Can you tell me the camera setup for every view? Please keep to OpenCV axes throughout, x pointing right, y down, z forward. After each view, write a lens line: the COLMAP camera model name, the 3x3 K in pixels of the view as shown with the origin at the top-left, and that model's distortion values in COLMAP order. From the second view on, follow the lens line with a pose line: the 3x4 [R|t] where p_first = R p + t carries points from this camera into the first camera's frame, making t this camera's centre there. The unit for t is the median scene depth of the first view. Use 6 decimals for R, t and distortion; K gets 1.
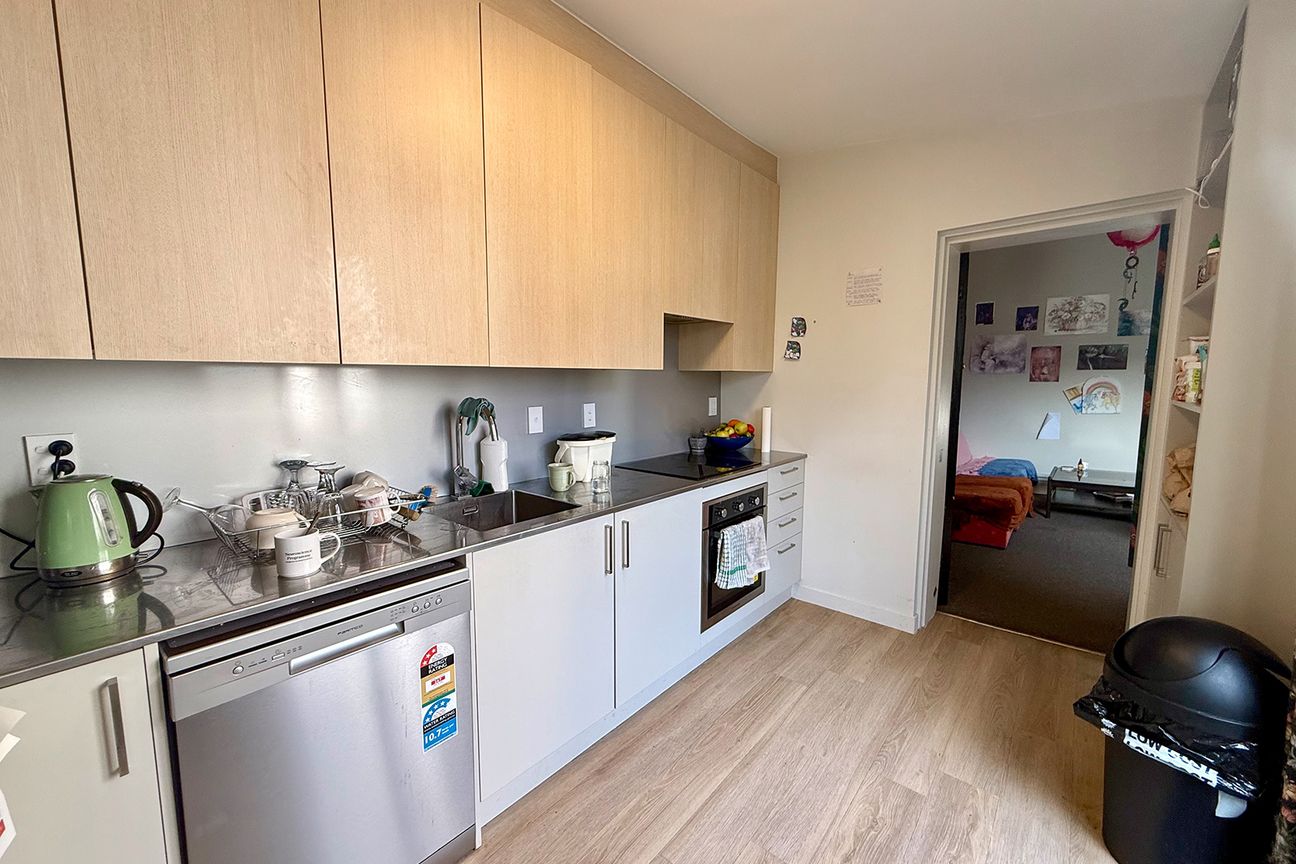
lens RADIAL K [[517.9, 0, 648.0], [0, 517.9, 432.0], [0, 0, 1]] dist [0.001314, -0.000165]
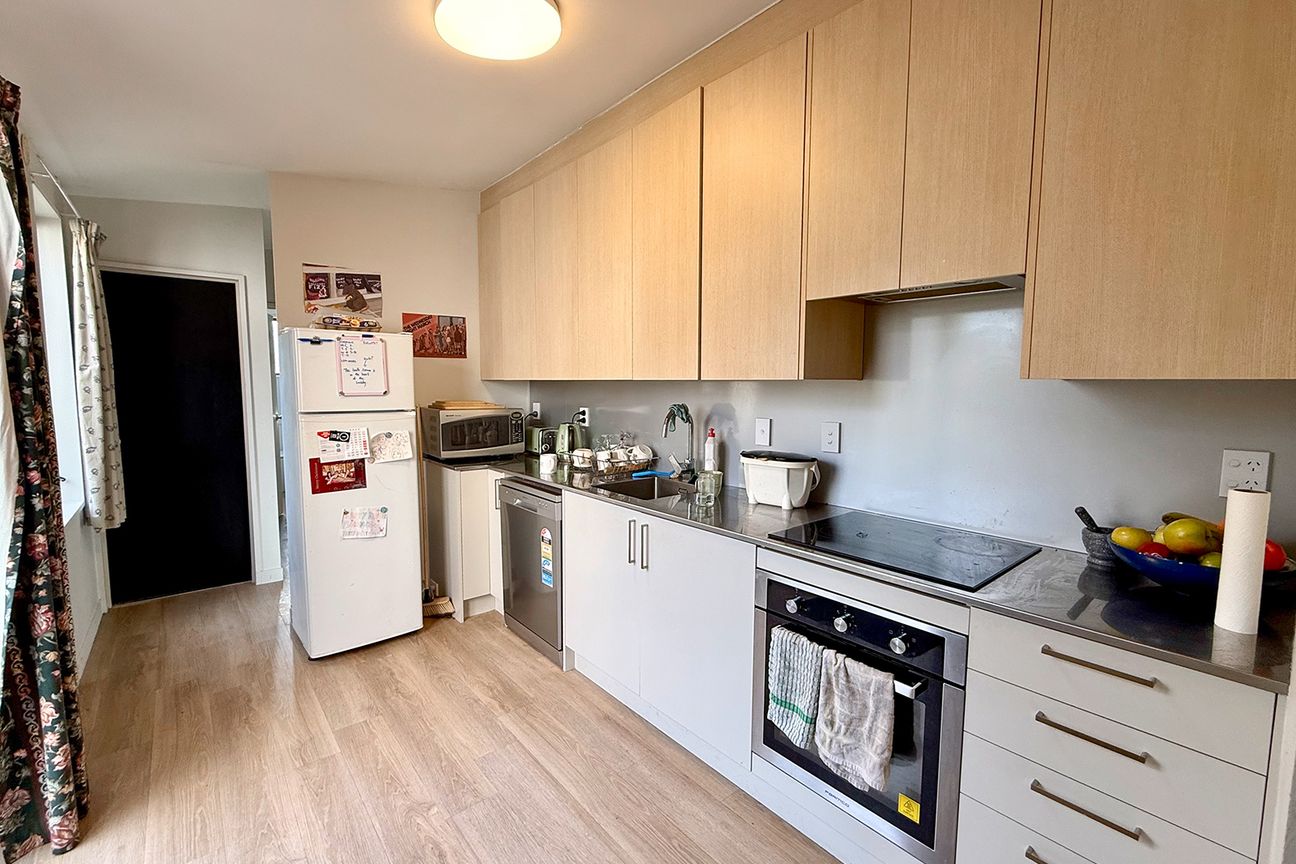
lens RADIAL K [[544.1, 0, 634.7], [0, 544.1, 430.8], [0, 0, 1]] dist [0.001374, -0.000032]
pose [[-0.172929, 0.083032, -0.981428, 1.048057], [-0.113809, 0.988081, 0.103648, -0.129921], [0.978337, 0.129620, -0.161418, 1.155295]]
